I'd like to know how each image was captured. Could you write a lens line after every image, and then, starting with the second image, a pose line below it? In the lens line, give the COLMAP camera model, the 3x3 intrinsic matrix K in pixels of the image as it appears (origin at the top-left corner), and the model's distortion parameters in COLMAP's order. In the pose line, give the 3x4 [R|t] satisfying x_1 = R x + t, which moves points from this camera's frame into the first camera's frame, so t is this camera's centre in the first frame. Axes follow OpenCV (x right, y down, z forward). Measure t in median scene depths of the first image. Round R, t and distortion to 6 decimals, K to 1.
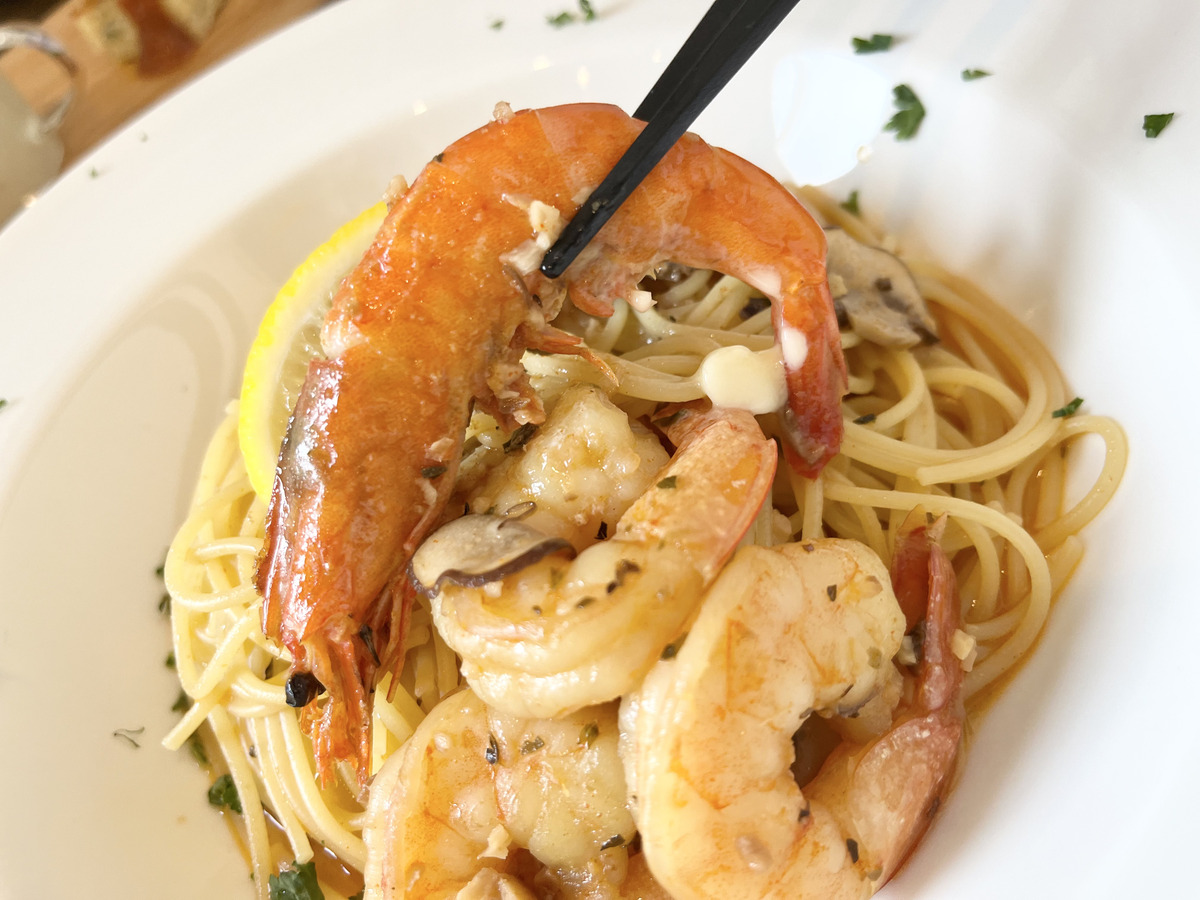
lens RADIAL K [[900.7, 0, 593.6], [0, 900.7, 462.3], [0, 0, 1]] dist [-0.001639, -0.000956]
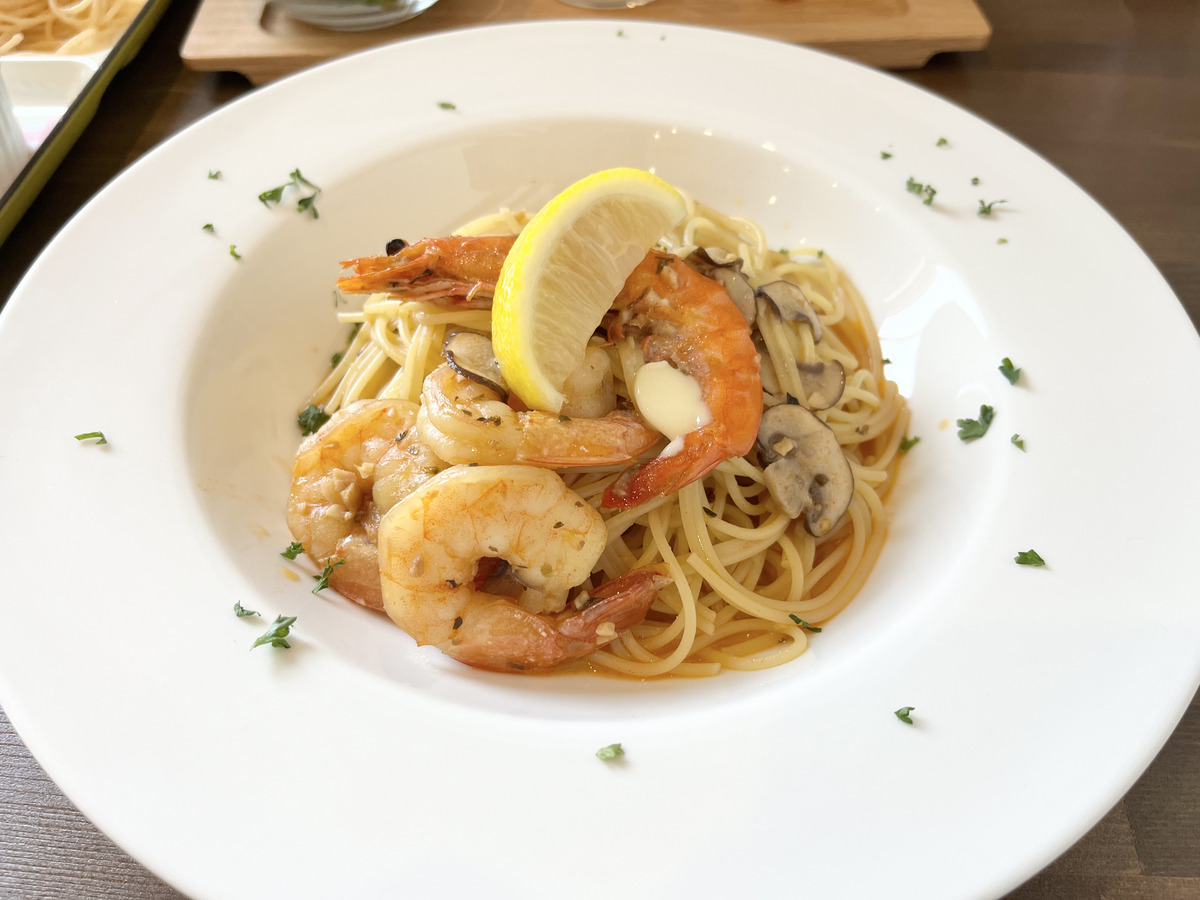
lens RADIAL K [[900.7, 0, 606.9], [0, 900.7, 445.6], [0, 0, 1]] dist [-0.001639, -0.000956]
pose [[0.569888, 0.775789, -0.270886, 0.681990], [-0.753073, 0.624990, 0.205593, -0.384644], [0.328798, 0.086832, 0.940400, -0.621449]]
